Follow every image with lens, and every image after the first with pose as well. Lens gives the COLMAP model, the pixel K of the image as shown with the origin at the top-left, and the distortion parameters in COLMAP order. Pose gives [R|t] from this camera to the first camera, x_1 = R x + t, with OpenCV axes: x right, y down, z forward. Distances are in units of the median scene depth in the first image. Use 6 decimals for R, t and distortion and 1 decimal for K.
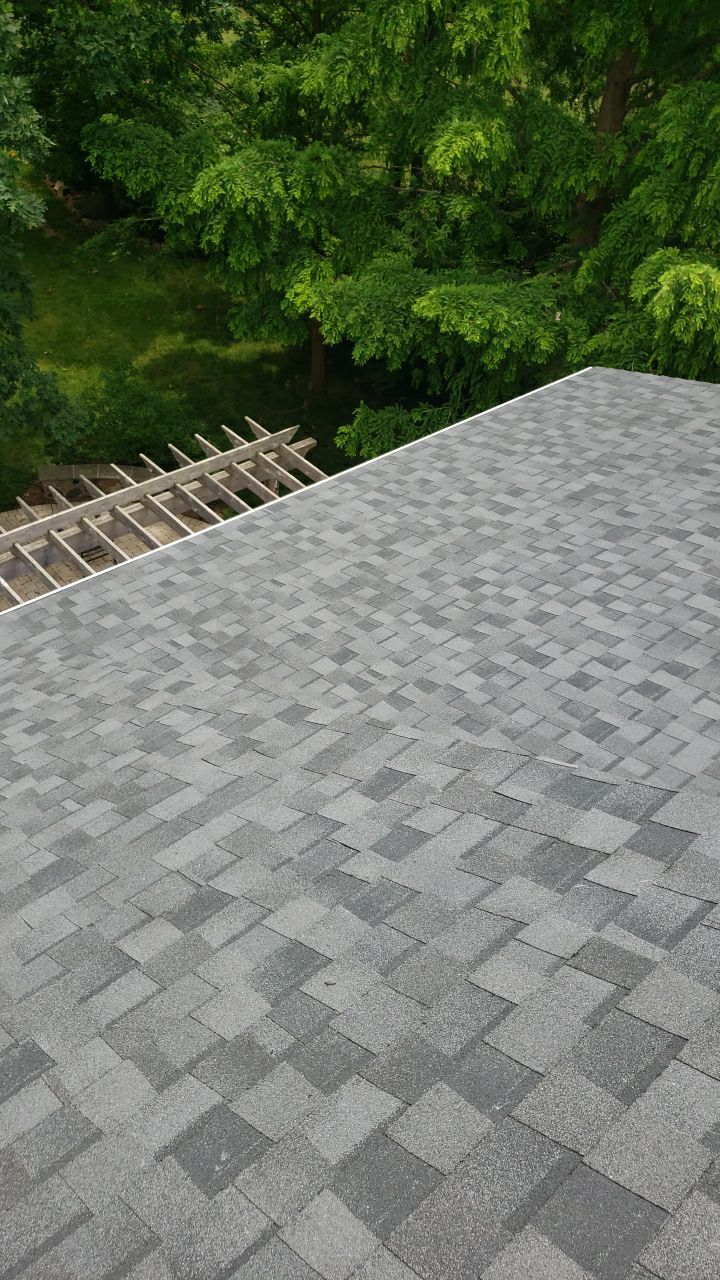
lens RADIAL K [[994.4, 0, 353.0], [0, 994.4, 619.9], [0, 0, 1]] dist [0.026750, -0.007761]
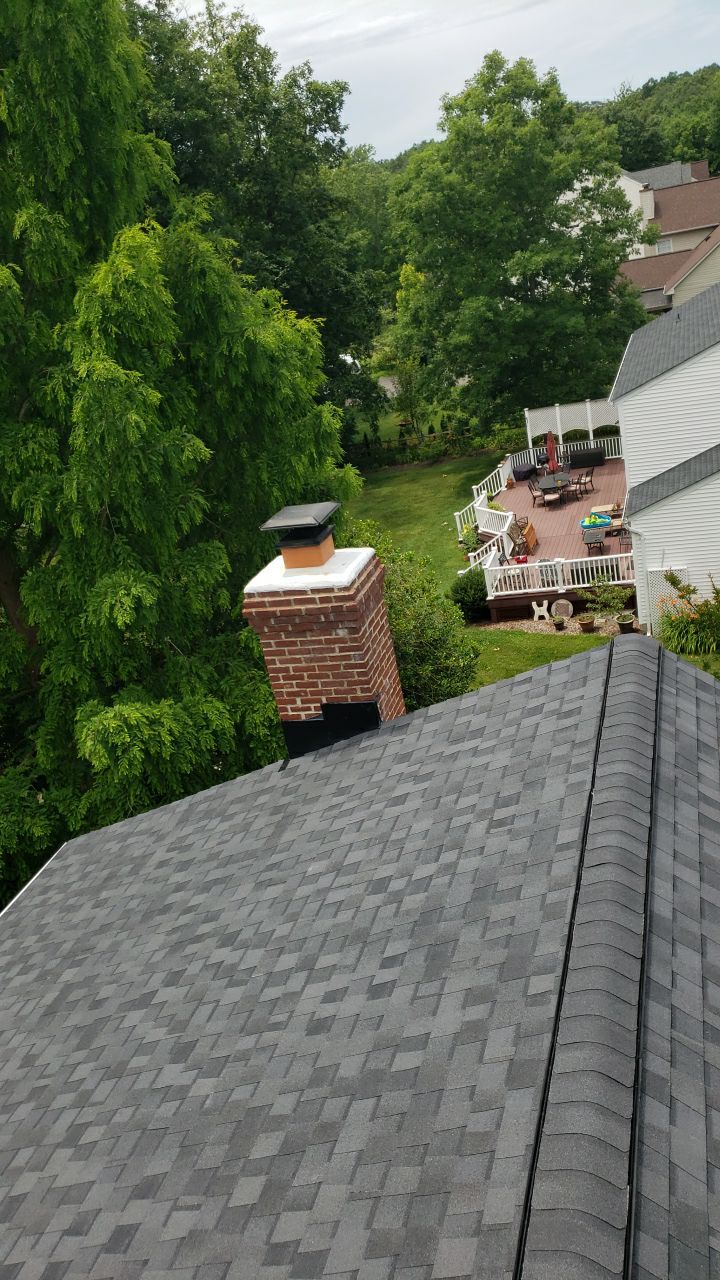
lens RADIAL K [[991.4, 0, 392.3], [0, 991.4, 631.6], [0, 0, 1]] dist [0.037569, -0.015283]
pose [[0.806909, -0.437828, 0.396490, 0.315575], [0.552348, 0.797155, -0.243834, -0.005329], [-0.209307, 0.415753, 0.885065, -0.022519]]
